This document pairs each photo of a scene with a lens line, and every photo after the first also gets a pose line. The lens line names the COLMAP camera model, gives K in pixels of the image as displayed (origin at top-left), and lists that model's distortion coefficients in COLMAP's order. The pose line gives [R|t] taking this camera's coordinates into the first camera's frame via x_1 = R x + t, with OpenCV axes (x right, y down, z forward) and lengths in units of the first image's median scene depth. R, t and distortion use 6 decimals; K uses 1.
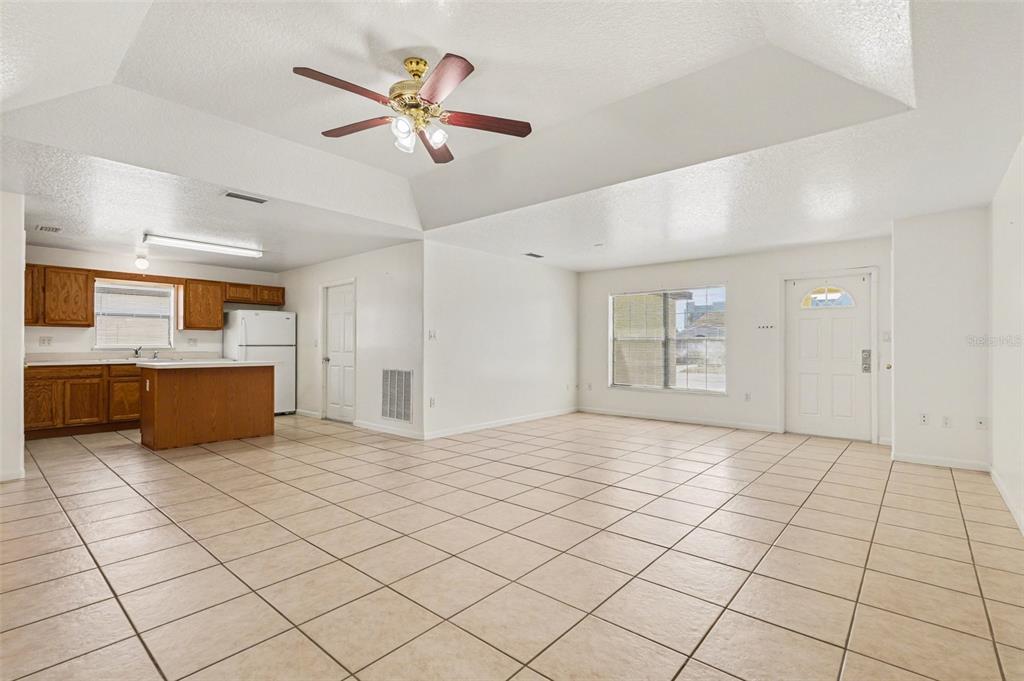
lens RADIAL K [[462.5, 0, 510.6], [0, 462.5, 337.3], [0, 0, 1]] dist [0.001022, -0.000210]
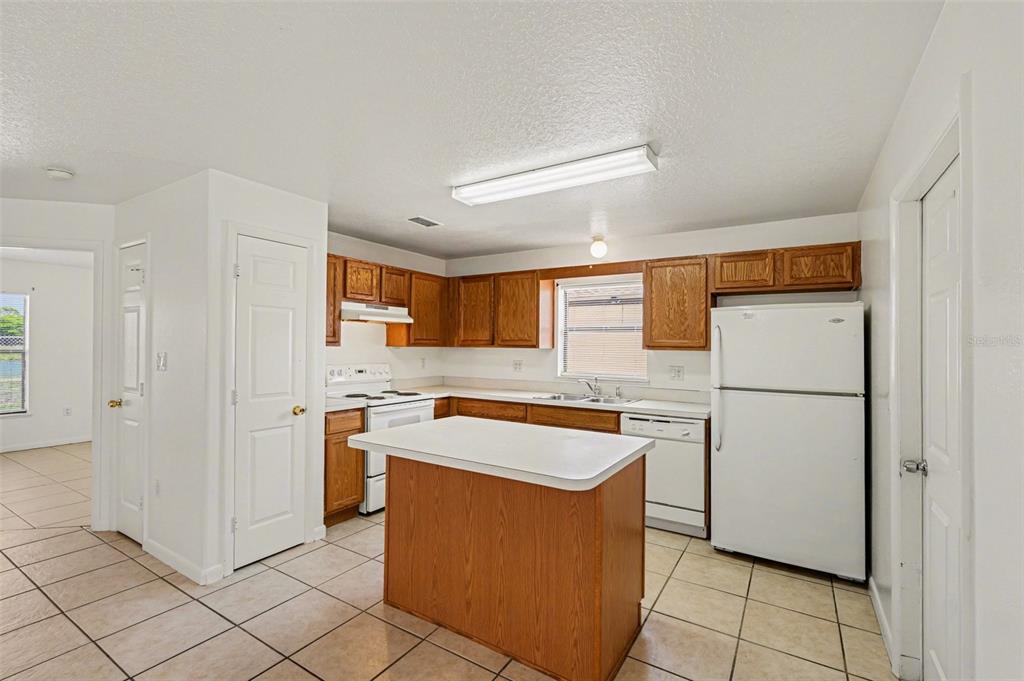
lens RADIAL K [[462.5, 0, 505.1], [0, 462.5, 338.7], [0, 0, 1]] dist [0.001022, -0.000210]
pose [[0.160456, -0.013019, -0.986957, -0.196801], [0.006986, 0.999903, -0.012054, -0.029278], [0.987018, -0.004961, 0.160532, 0.839025]]
